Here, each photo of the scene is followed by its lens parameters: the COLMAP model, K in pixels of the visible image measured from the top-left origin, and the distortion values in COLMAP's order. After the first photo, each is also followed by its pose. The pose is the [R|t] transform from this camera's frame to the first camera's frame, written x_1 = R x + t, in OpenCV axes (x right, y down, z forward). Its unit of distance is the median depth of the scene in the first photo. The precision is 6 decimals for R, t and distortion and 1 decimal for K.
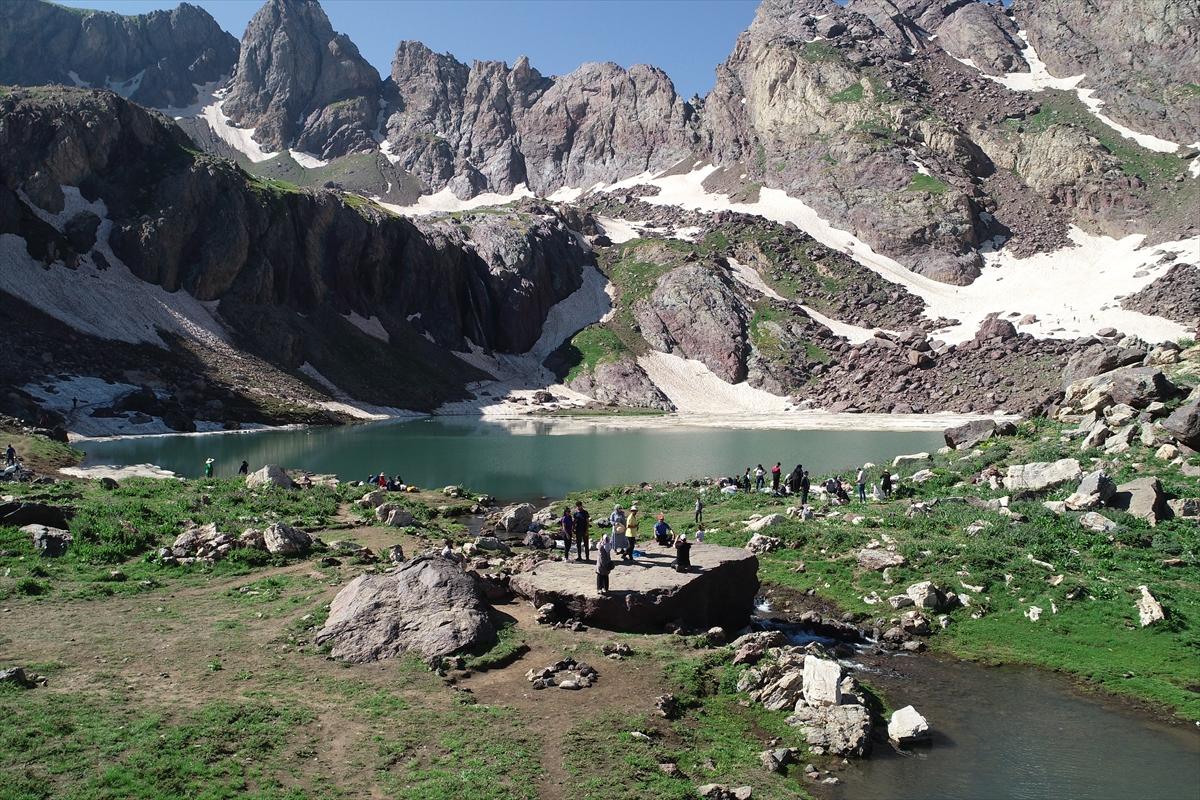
lens RADIAL K [[951.4, 0, 609.3], [0, 951.4, 404.5], [0, 0, 1]] dist [0.001039, -0.000516]
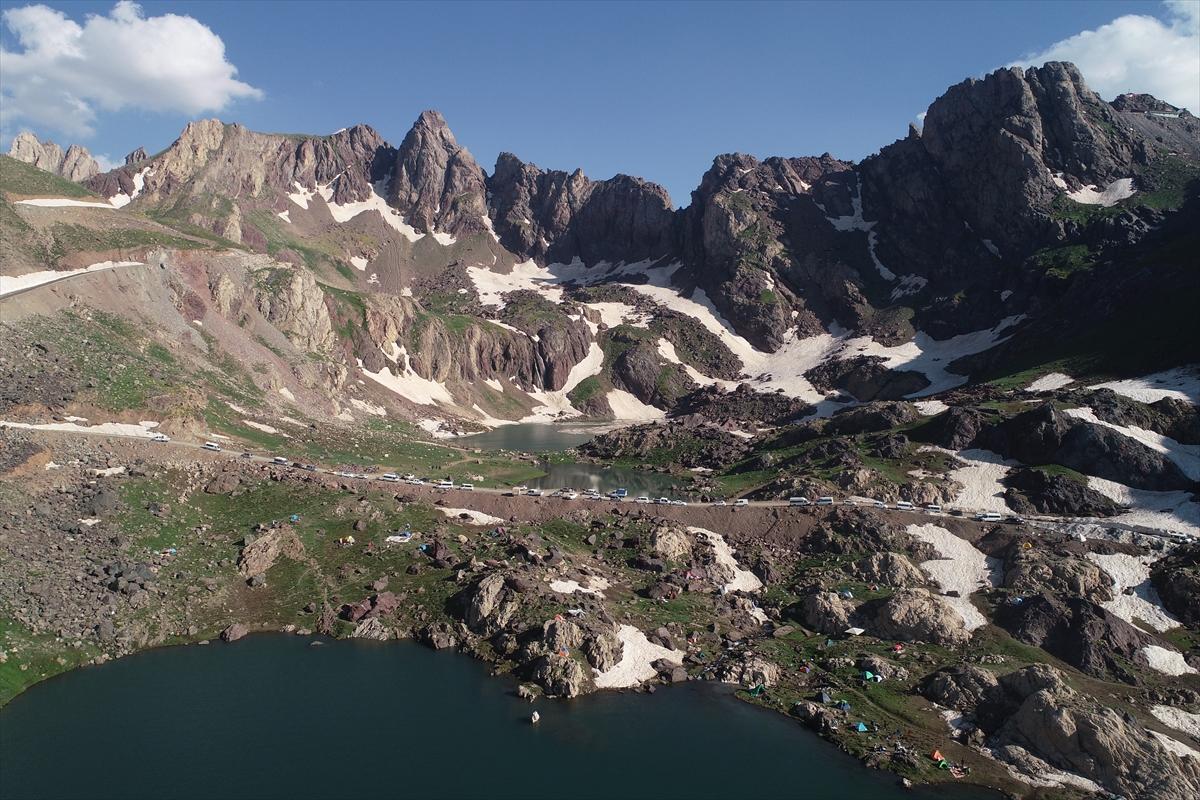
lens RADIAL K [[951.4, 0, 589.7], [0, 951.4, 417.5], [0, 0, 1]] dist [0.001039, -0.000516]
pose [[0.992928, 0.003735, -0.118657, 0.231099], [0.003154, 0.998322, 0.057820, -0.109201], [0.118674, -0.057786, 0.991250, -1.147712]]
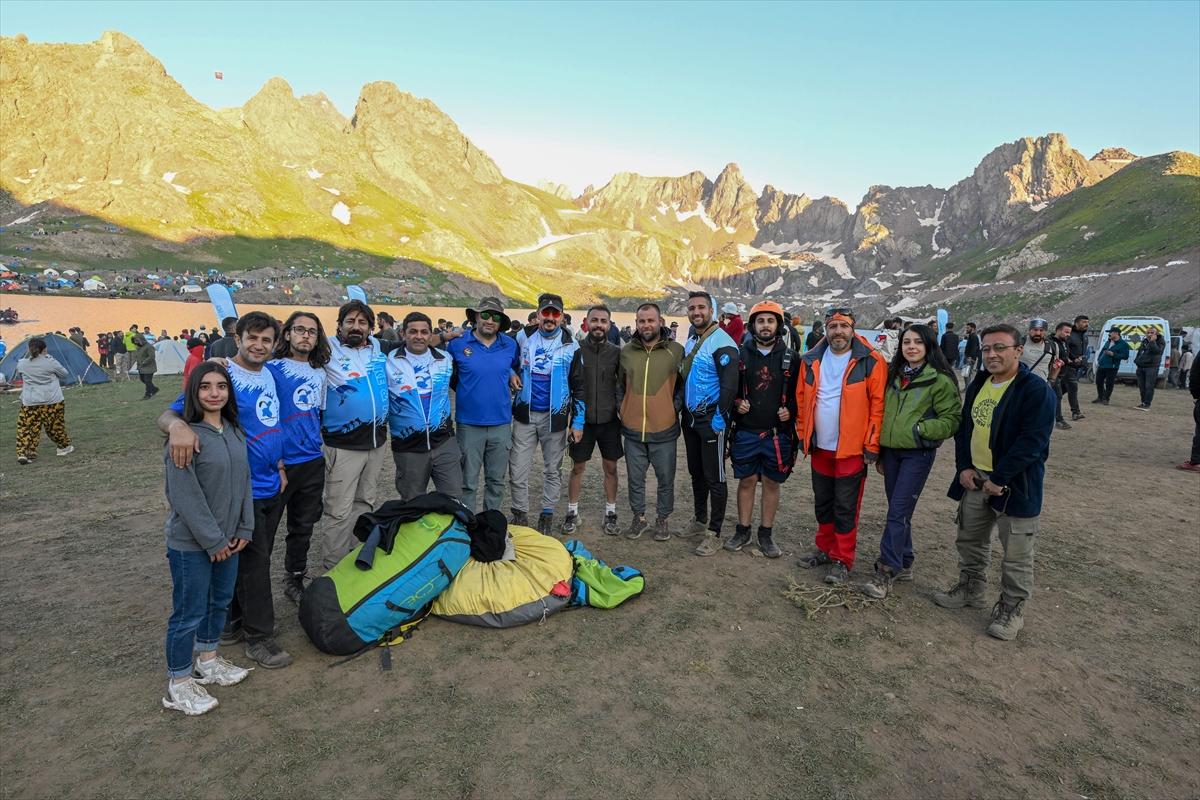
lens RADIAL K [[653.5, 0, 608.0], [0, 653.5, 389.5], [0, 0, 1]] dist [0.014319, -0.003258]
pose [[0.873599, 0.105895, -0.474985, 0.841848], [-0.059518, 0.991960, 0.111685, 0.090834], [0.482992, -0.069298, 0.872878, -2.274476]]
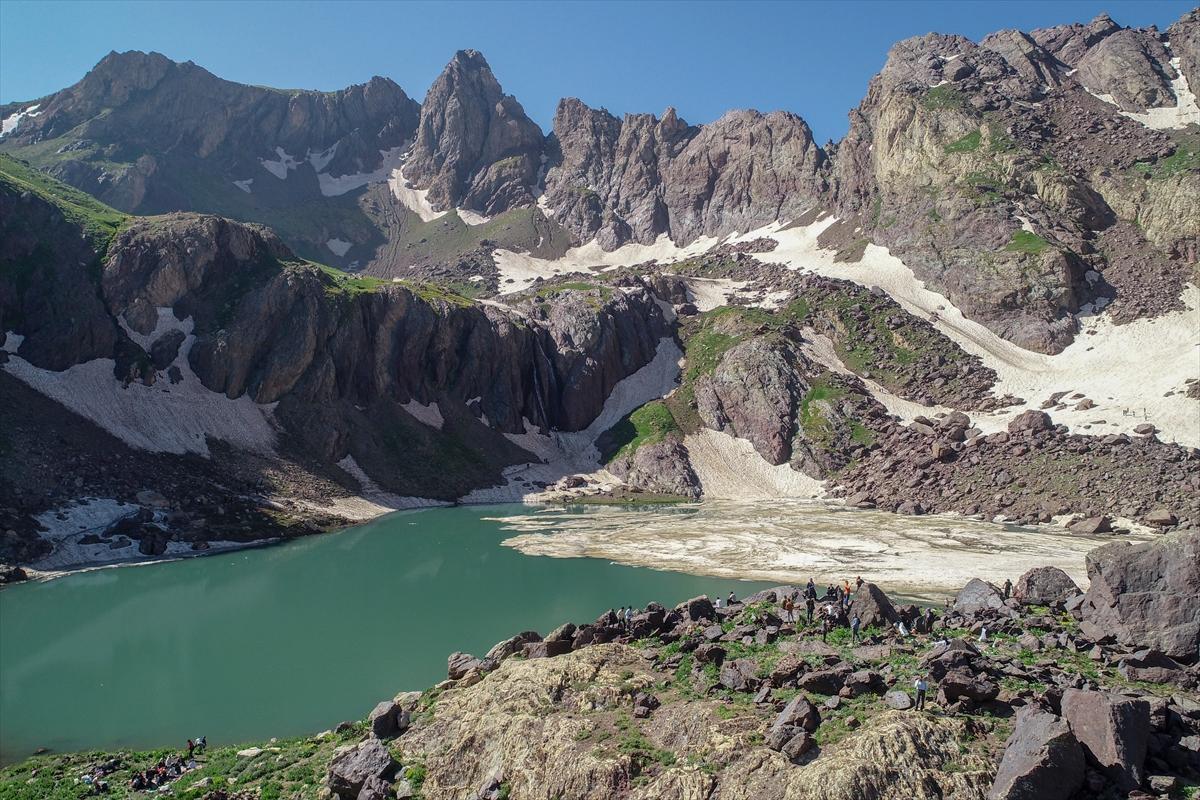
lens RADIAL K [[951.4, 0, 606.4], [0, 951.4, 406.3], [0, 0, 1]] dist [0.001039, -0.000516]
pose [[0.974015, 0.001924, -0.226473, 0.157803], [-0.005337, 0.999881, -0.014458, -0.058658], [0.226419, 0.015291, 0.973910, -0.024014]]
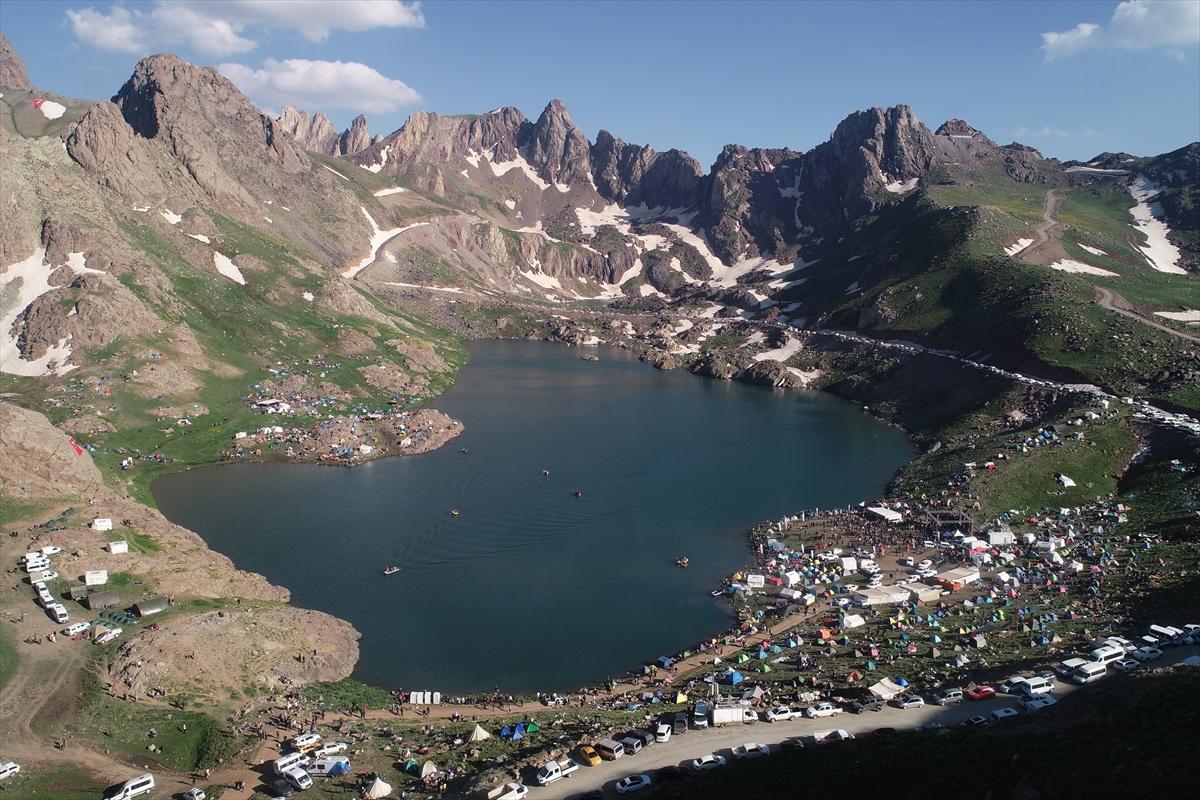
lens RADIAL K [[951.4, 0, 620.7], [0, 951.4, 411.6], [0, 0, 1]] dist [0.001039, -0.000516]
pose [[0.976362, 0.050796, -0.210088, 0.807984], [-0.018333, 0.987952, 0.153672, -0.133099], [0.215363, -0.146188, 0.965530, -3.056112]]
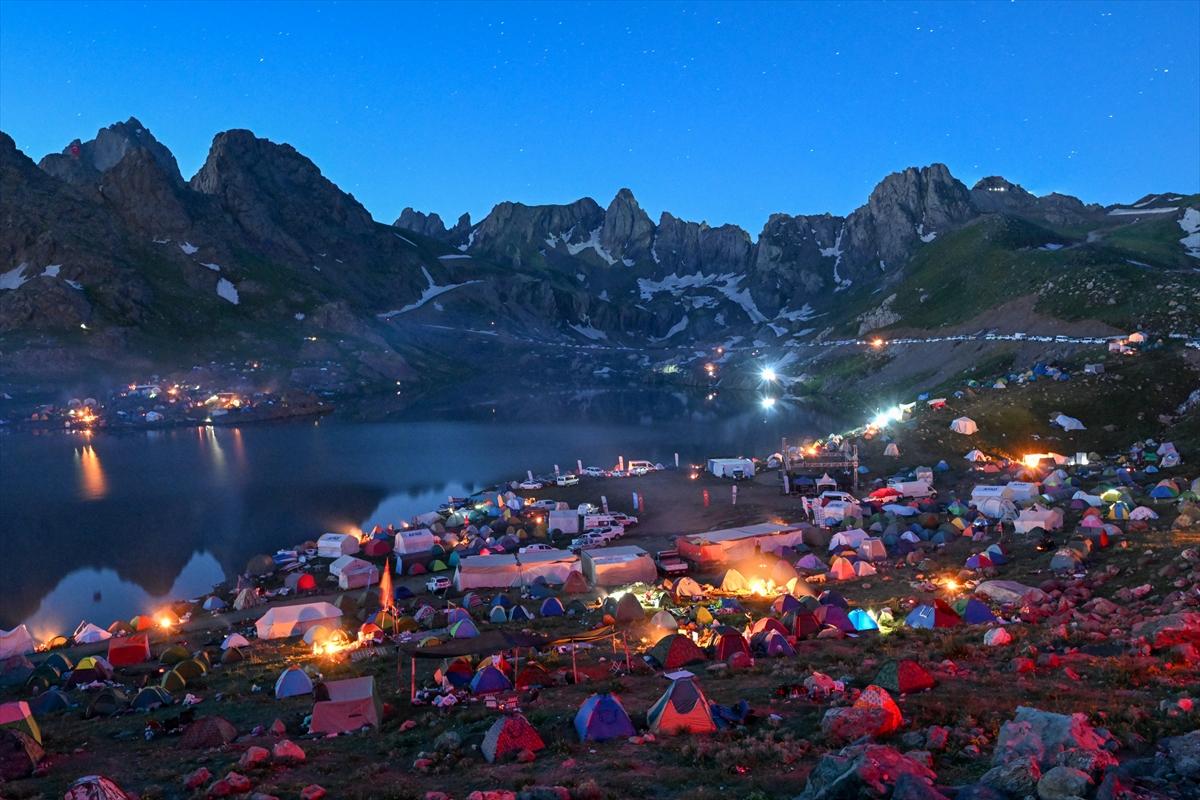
lens RADIAL K [[801.7, 0, 609.6], [0, 801.7, 395.3], [0, 0, 1]] dist [0.010856, -0.004948]
pose [[0.937749, 0.019807, -0.346748, 0.956015], [-0.002644, 0.998751, 0.049901, 0.031468], [0.347303, -0.045877, 0.936630, -2.604412]]
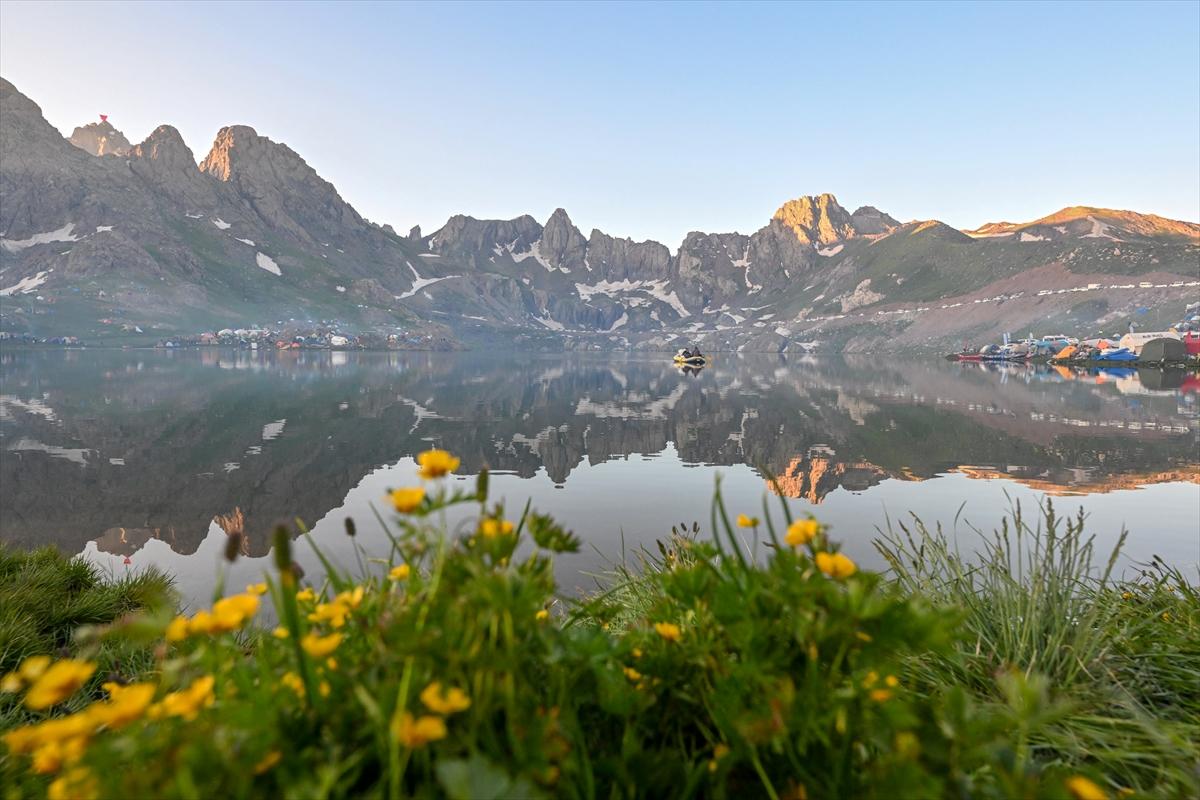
lens RADIAL K [[653.5, 0, 605.0], [0, 653.5, 404.7], [0, 0, 1]] dist [0.014319, -0.003258]
pose [[0.977525, 0.026781, -0.209113, 0.651990], [-0.012287, 0.997450, 0.070304, 0.104989], [0.210463, -0.066154, 0.975361, -2.586437]]
